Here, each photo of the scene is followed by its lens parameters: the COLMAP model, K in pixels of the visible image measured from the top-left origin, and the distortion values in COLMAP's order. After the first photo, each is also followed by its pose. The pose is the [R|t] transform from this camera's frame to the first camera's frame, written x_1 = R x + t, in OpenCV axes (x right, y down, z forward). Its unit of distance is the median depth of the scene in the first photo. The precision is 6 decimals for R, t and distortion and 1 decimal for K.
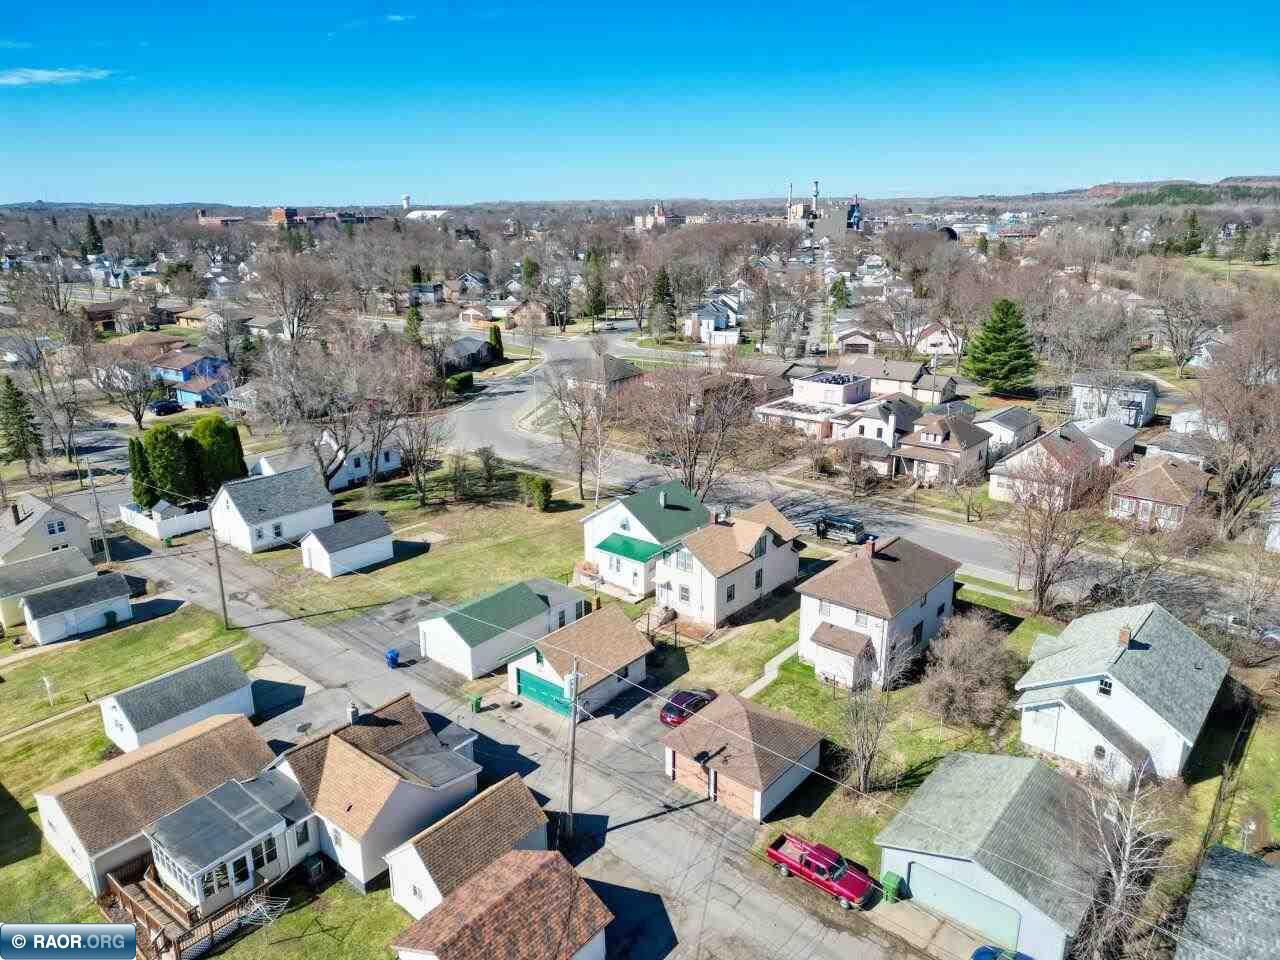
lens RADIAL K [[882.9, 0, 631.9], [0, 882.9, 478.6], [0, 0, 1]] dist [0.111780, -0.126946]
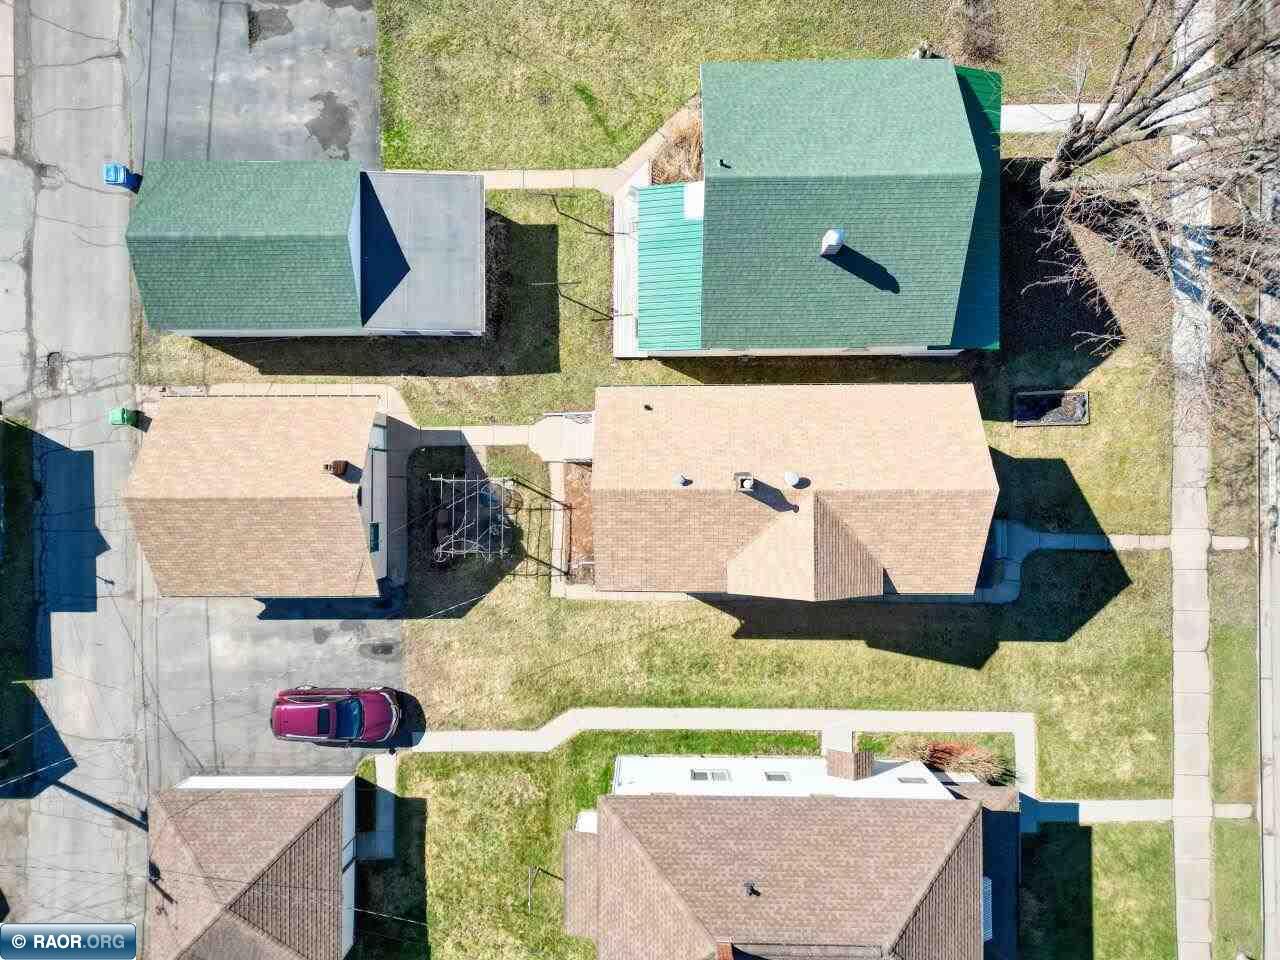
lens RADIAL K [[882.9, 0, 631.9], [0, 882.9, 478.6], [0, 0, 1]] dist [0.111780, -0.126946]
pose [[0.646938, 0.762538, -0.002520, 0.061656], [-0.205995, 0.177946, 0.962238, -0.318086], [0.734192, -0.621989, 0.272199, 0.885195]]
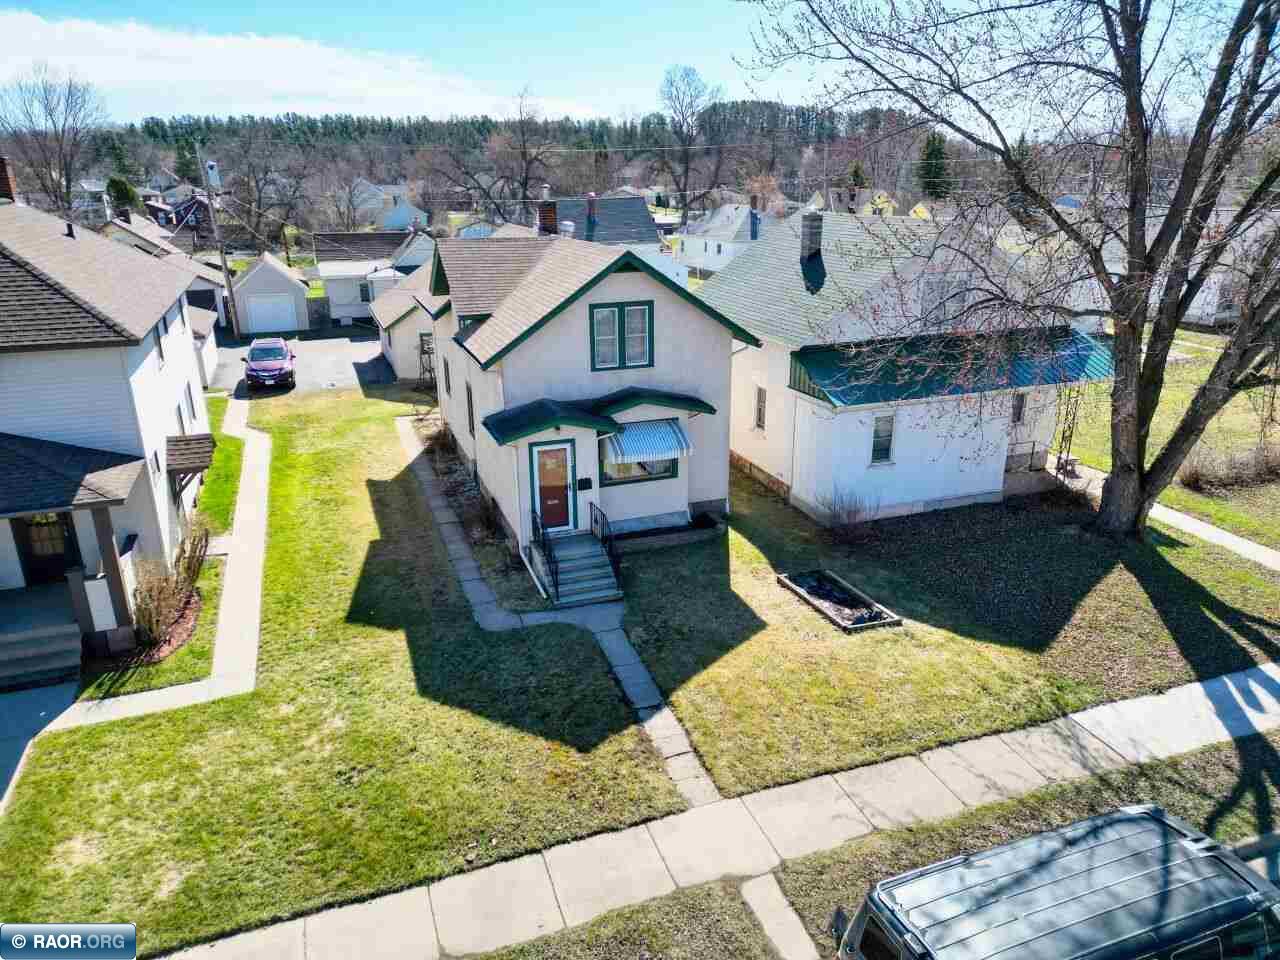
lens RADIAL K [[882.9, 0, 631.9], [0, 882.9, 478.6], [0, 0, 1]] dist [0.111780, -0.126946]
pose [[-0.496504, 0.298084, -0.815248, 0.425343], [-0.235622, 0.857645, 0.457085, -0.041640], [0.835444, 0.419035, -0.355589, 1.242130]]
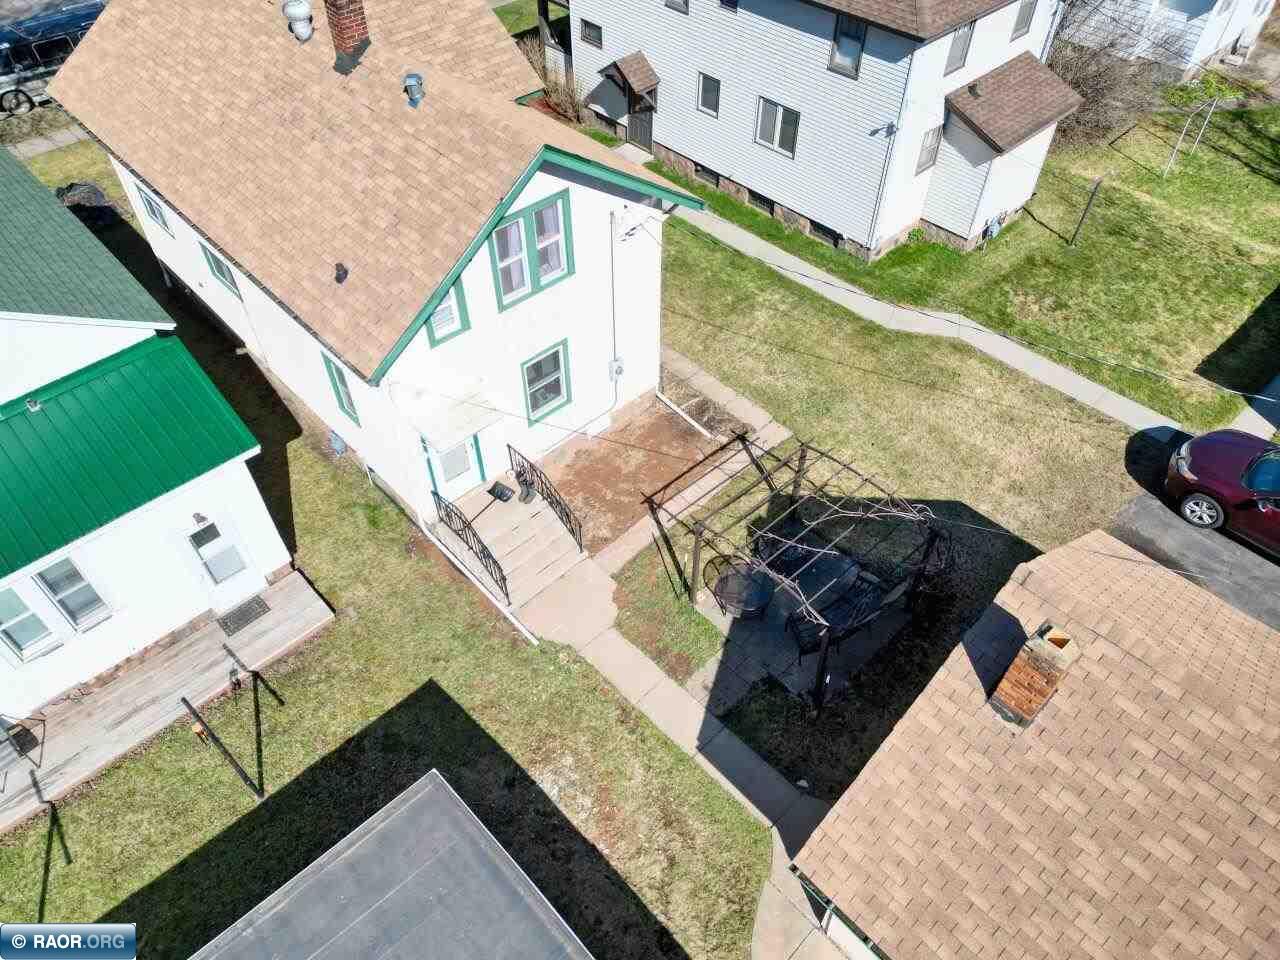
lens RADIAL K [[882.1, 0, 640.0], [0, 882.1, 480.0], [0, 0, 1]] dist [0.126062, -0.123098]
pose [[0.110857, -0.723886, 0.680955, -0.116725], [0.287423, 0.679251, 0.675283, -0.002904], [-0.951367, 0.120862, 0.283361, 0.915469]]
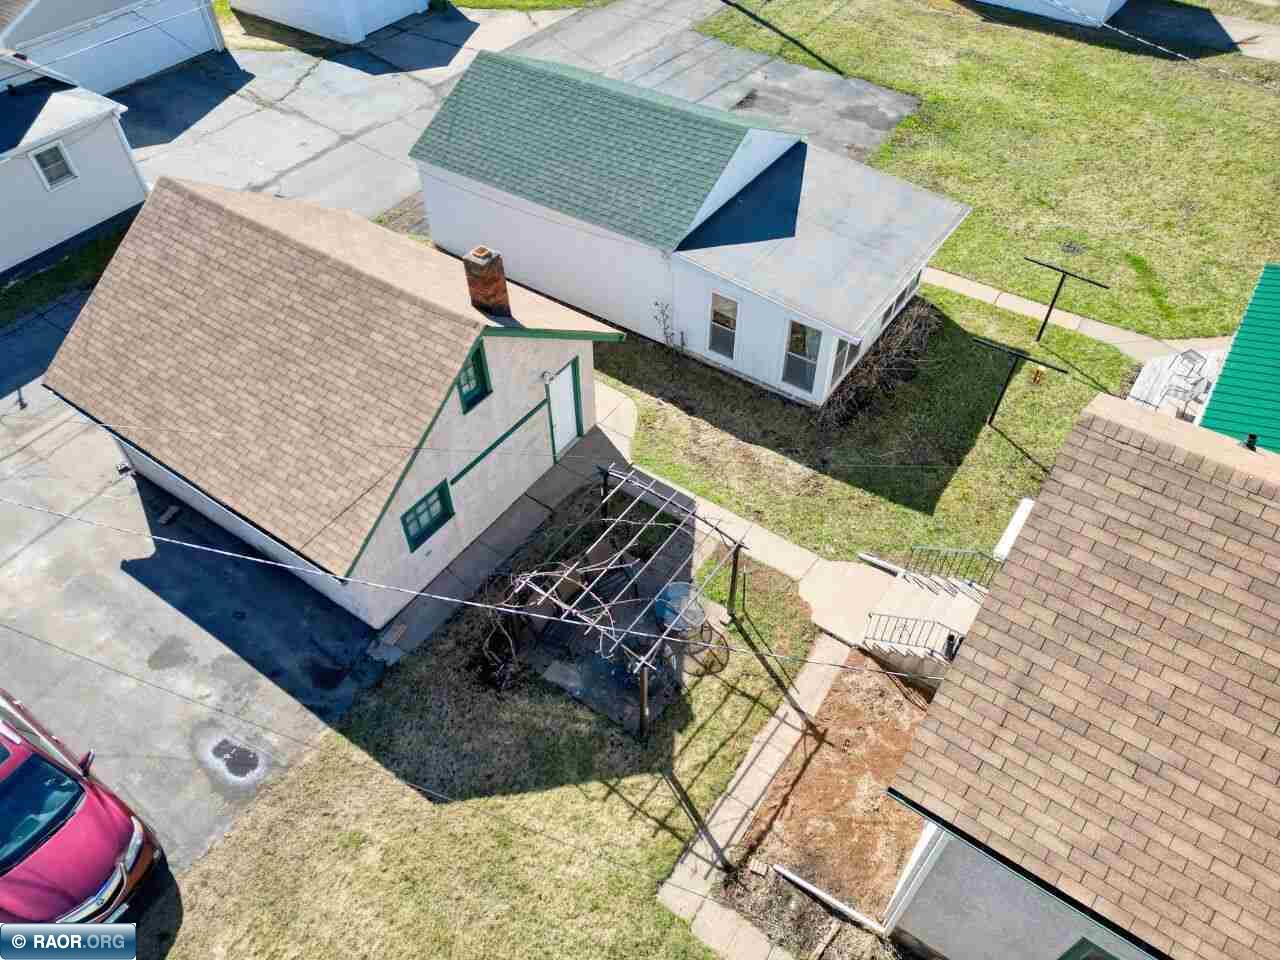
lens RADIAL K [[882.9, 0, 631.9], [0, 882.9, 478.6], [0, 0, 1]] dist [0.111780, -0.126946]
pose [[0.088066, 0.739861, -0.666970, 0.138829], [-0.278702, 0.661131, 0.696585, 0.003181], [0.956331, 0.124541, 0.264424, 0.883080]]
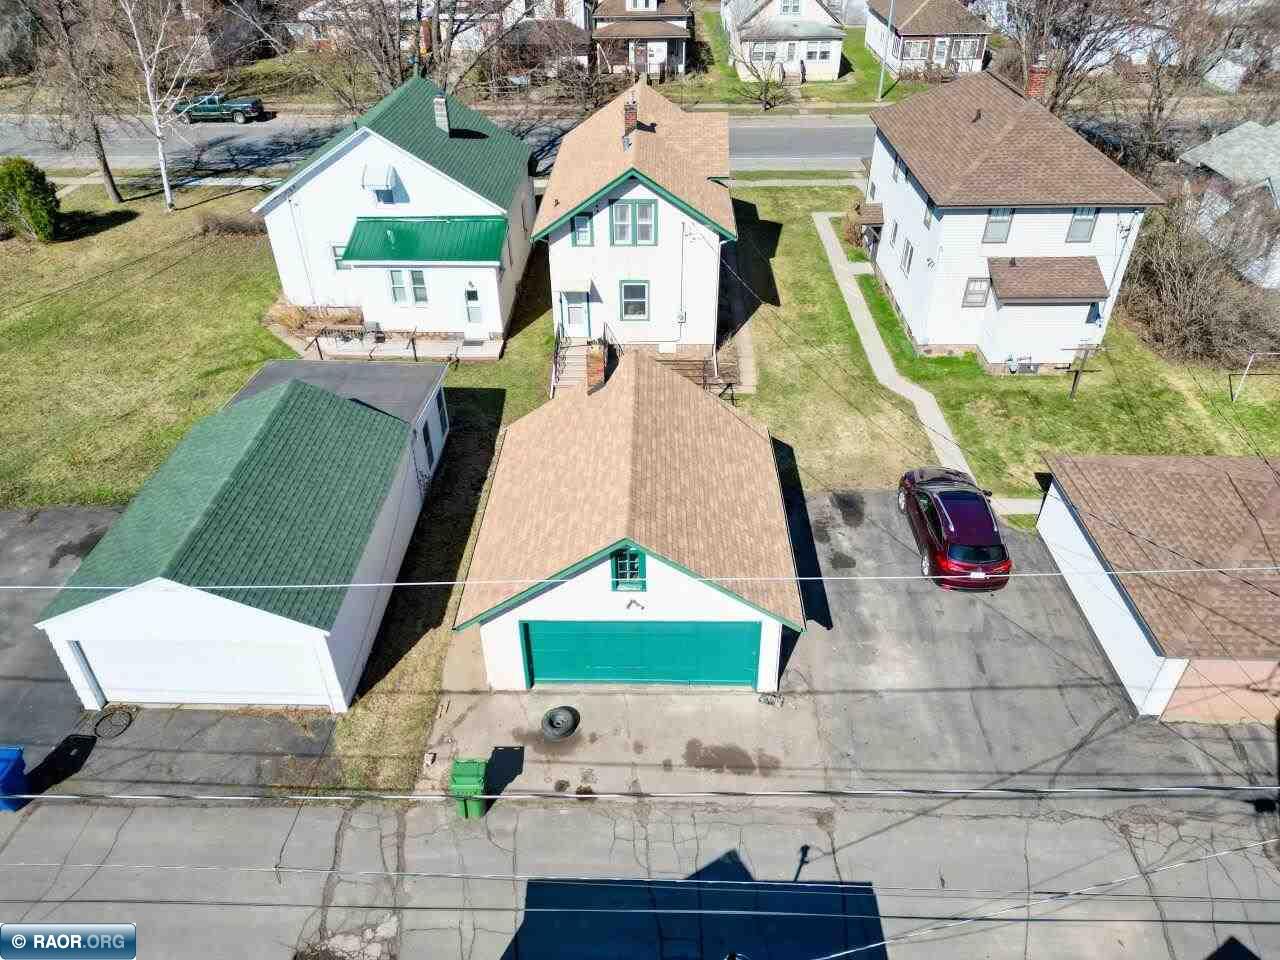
lens RADIAL K [[882.9, 0, 631.9], [0, 882.9, 478.6], [0, 0, 1]] dist [0.111780, -0.126946]
pose [[0.780164, -0.362536, 0.509815, -0.207502], [0.186585, 0.912713, 0.363513, 0.049015], [-0.597101, -0.188476, 0.779710, 0.630167]]
